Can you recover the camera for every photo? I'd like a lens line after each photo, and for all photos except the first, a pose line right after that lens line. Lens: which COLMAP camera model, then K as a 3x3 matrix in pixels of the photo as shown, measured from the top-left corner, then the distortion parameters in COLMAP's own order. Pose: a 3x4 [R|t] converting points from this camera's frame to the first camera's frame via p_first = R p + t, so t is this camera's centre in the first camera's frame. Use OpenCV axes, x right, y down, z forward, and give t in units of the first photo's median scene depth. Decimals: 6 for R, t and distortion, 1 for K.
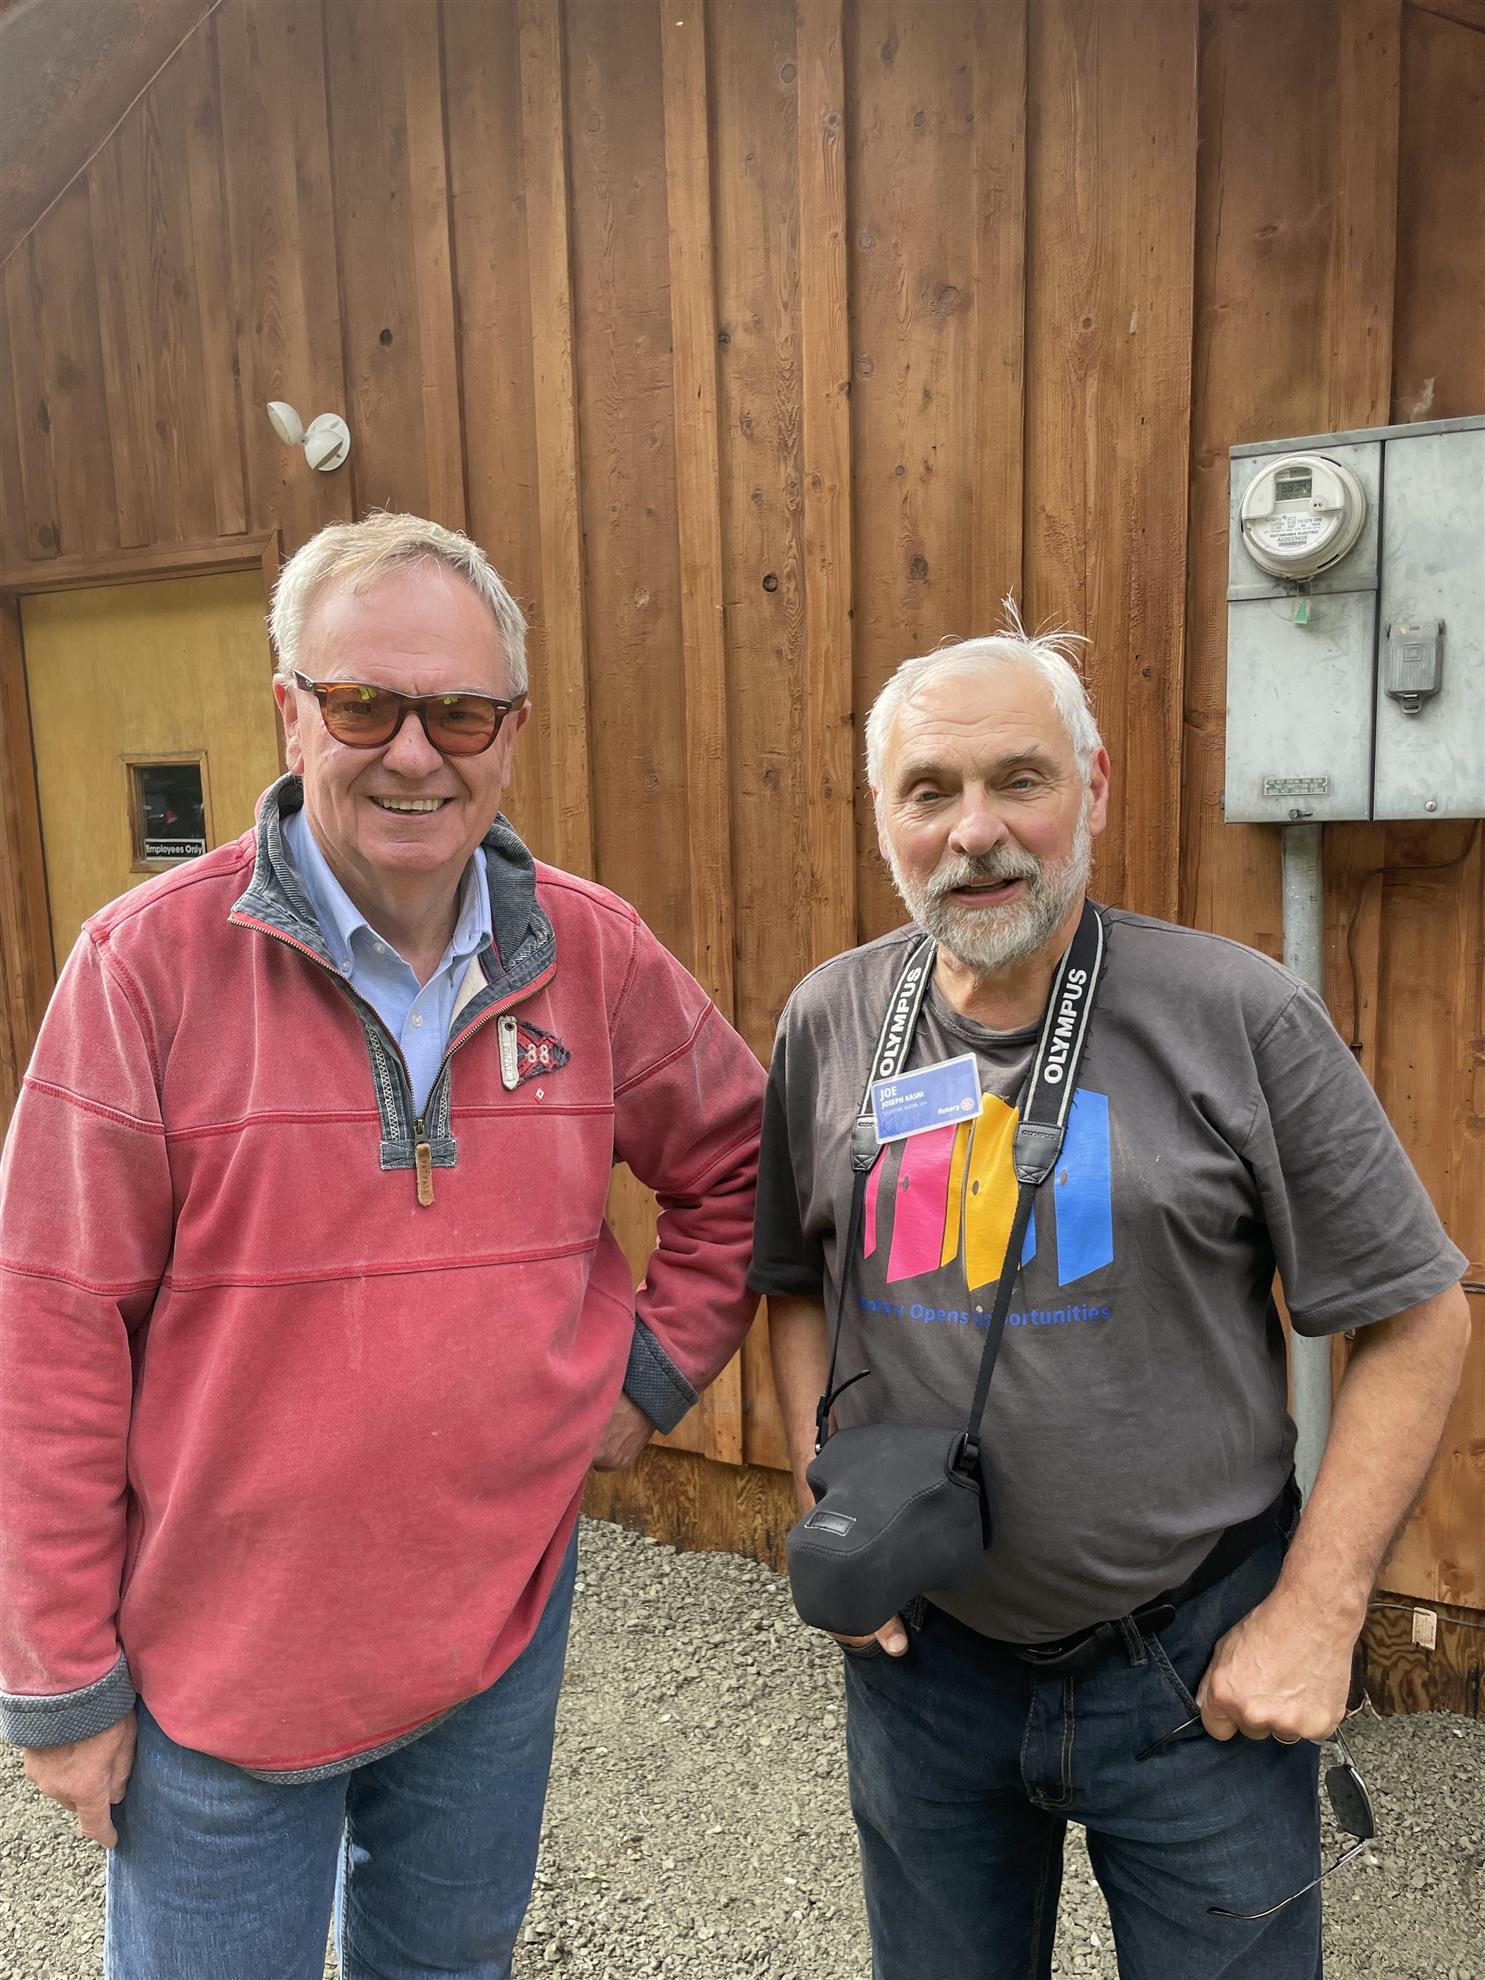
lens RADIAL K [[1455.4, 0, 744.6], [0, 1455.4, 993.5], [0, 0, 1]] dist [0.039835, -0.018870]
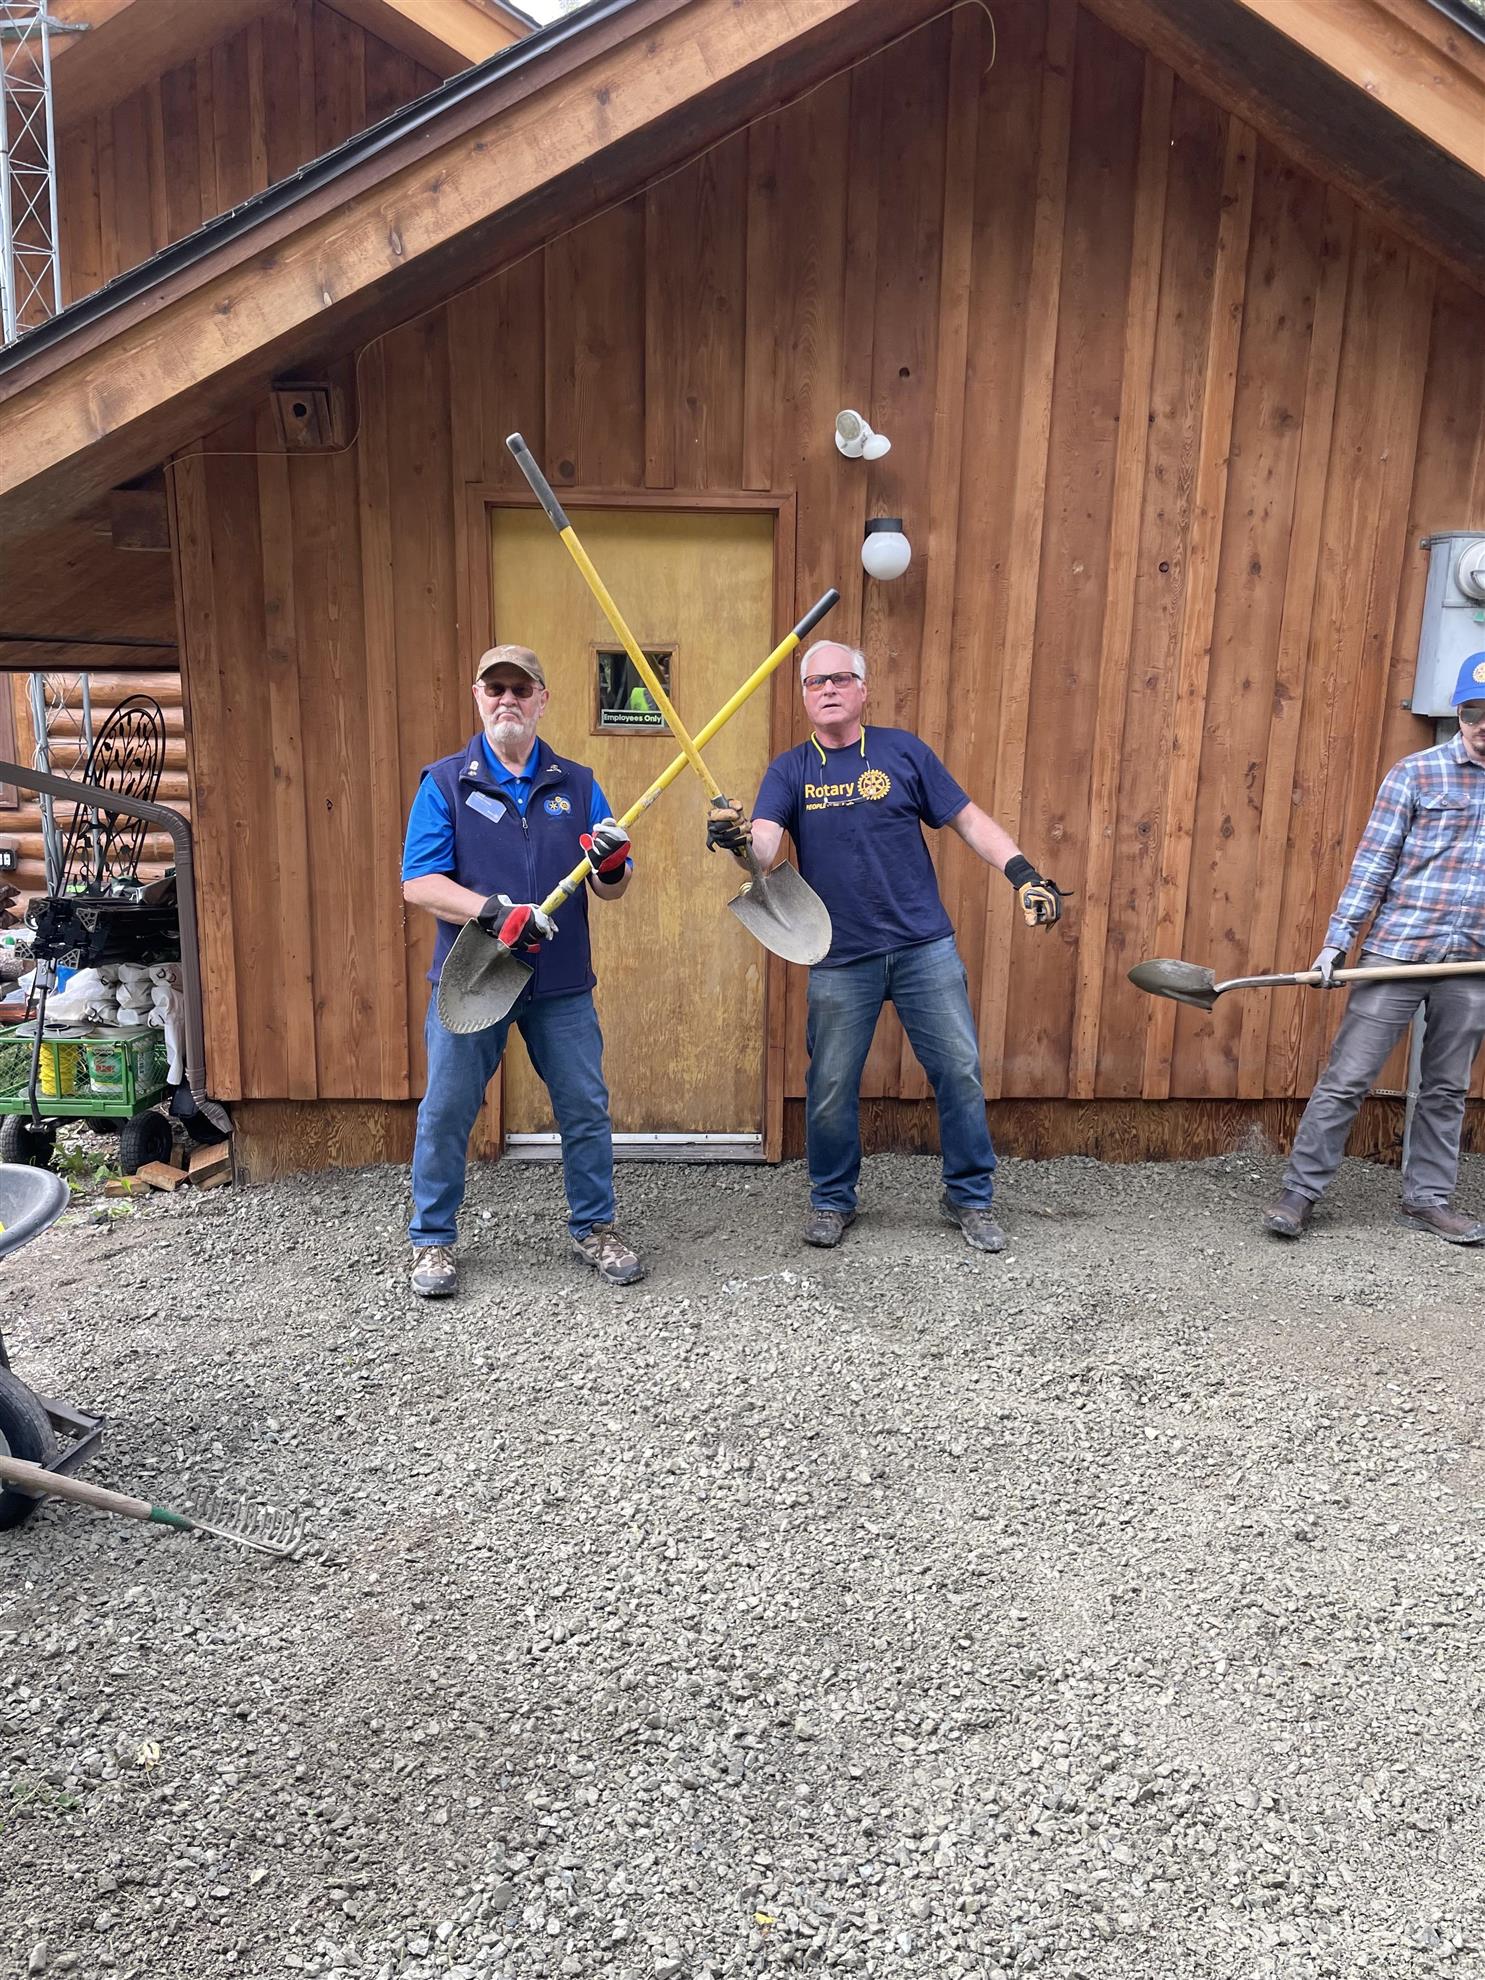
lens RADIAL K [[1455.4, 0, 737.5], [0, 1455.4, 996.0], [0, 0, 1]] dist [0.039835, -0.018870]
pose [[0.875112, -0.066005, 0.479397, -1.274842], [0.029201, 0.996052, 0.083835, 0.059785], [-0.483038, -0.059366, 0.873585, -0.284463]]
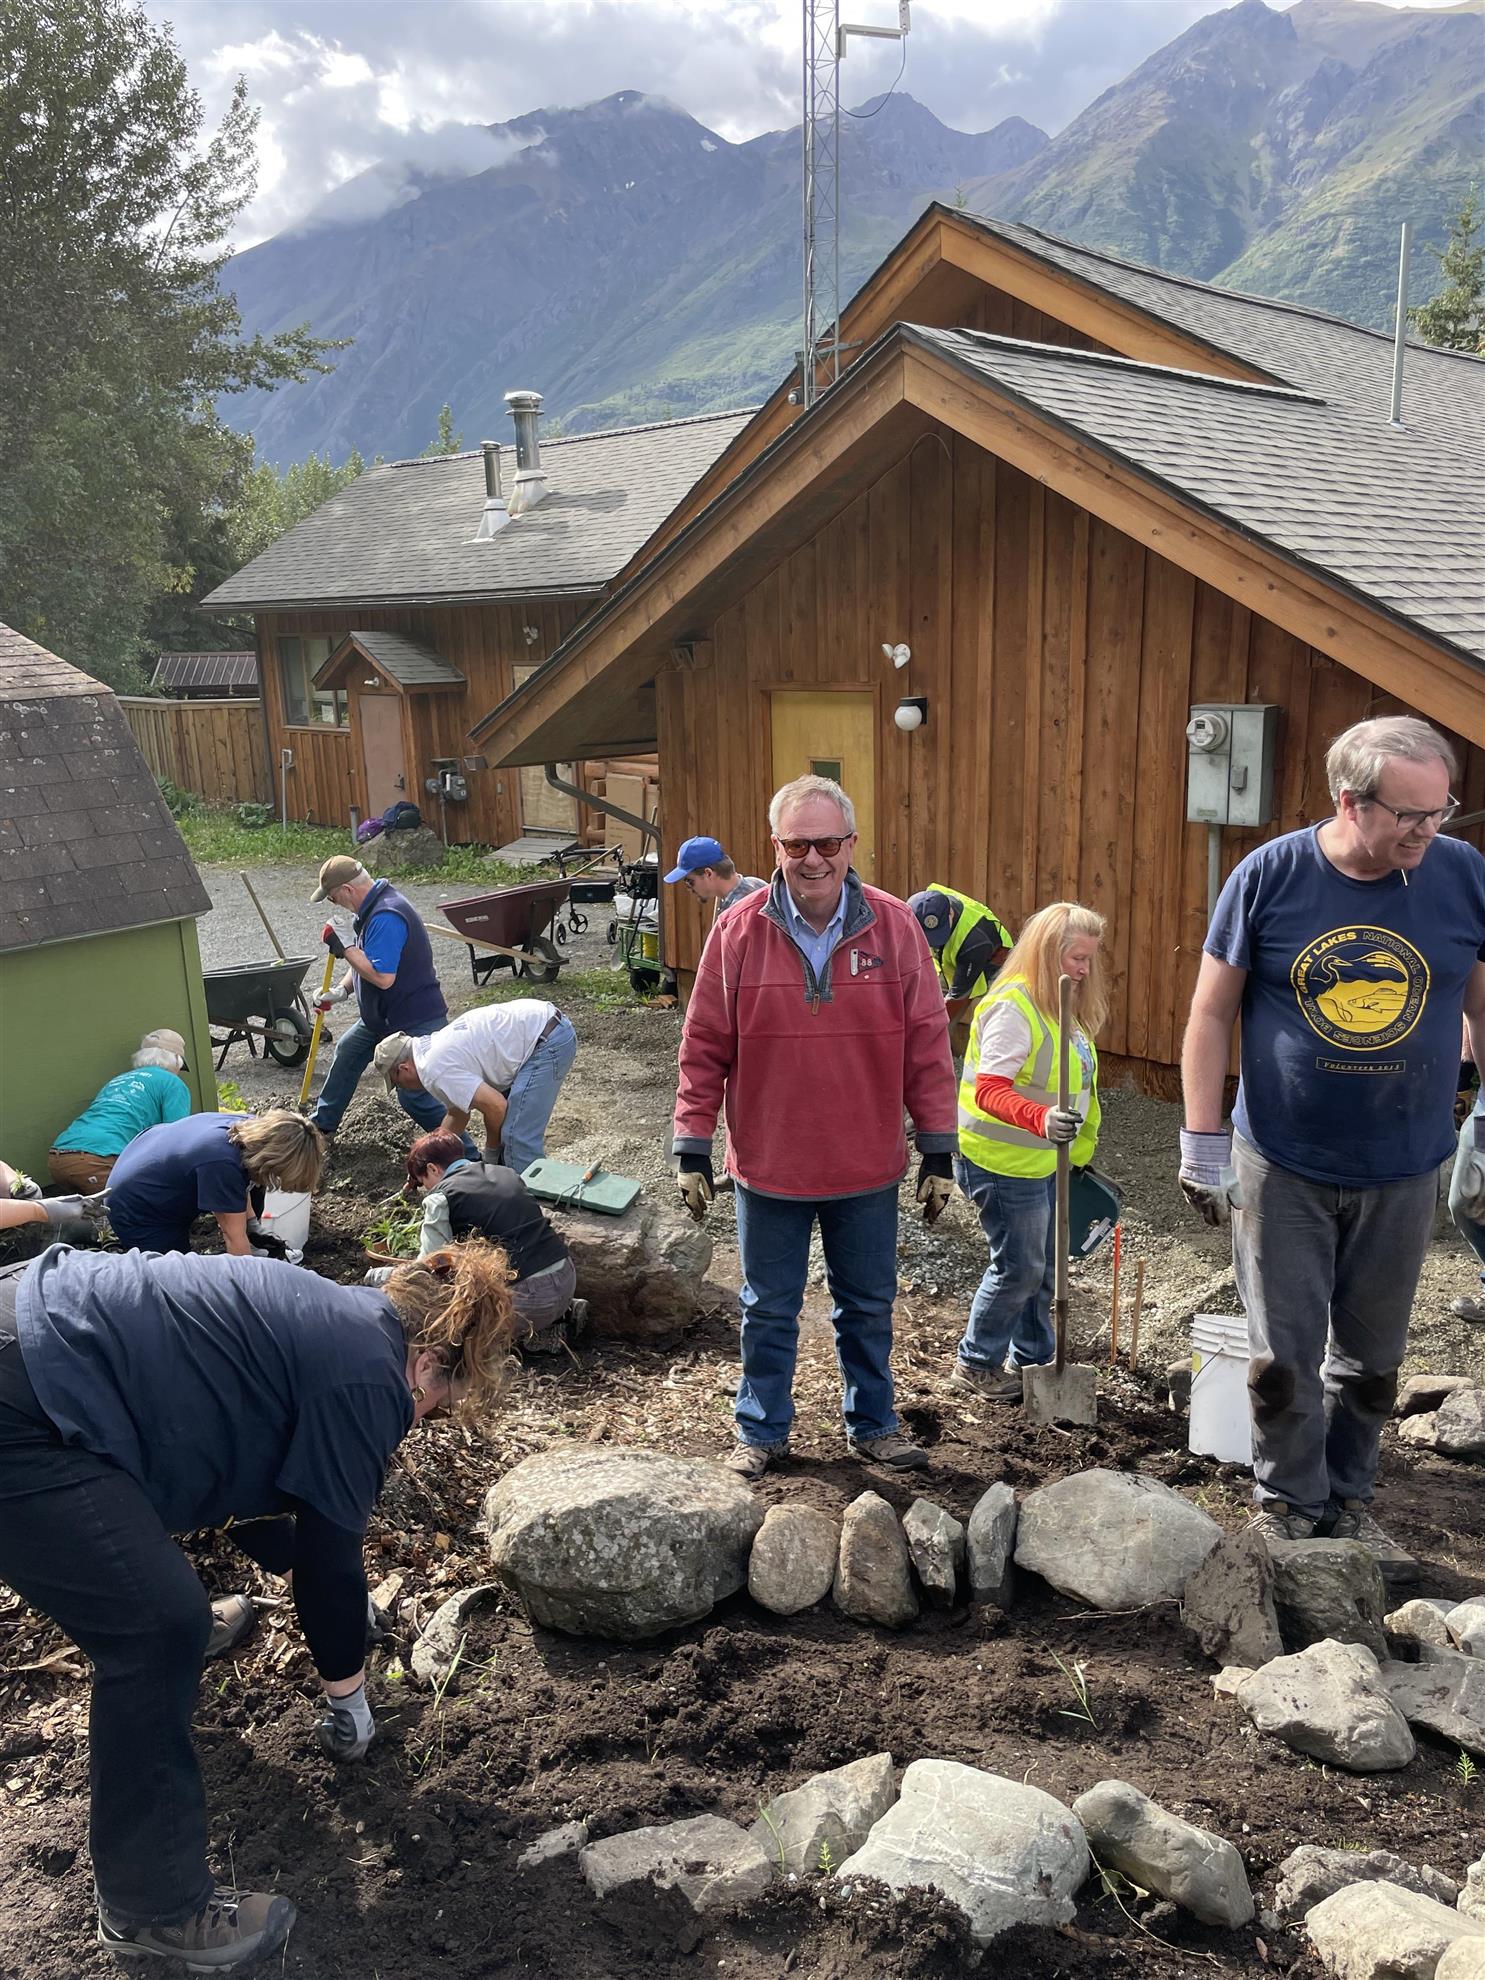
lens RADIAL K [[1455.4, 0, 743.1], [0, 1455.4, 997.1], [0, 0, 1]] dist [0.039835, -0.018870]
pose [[0.955708, 0.071987, -0.285377, 0.286013], [-0.036391, 0.991089, 0.128134, -0.092809], [0.292058, -0.112073, 0.949811, -1.954473]]
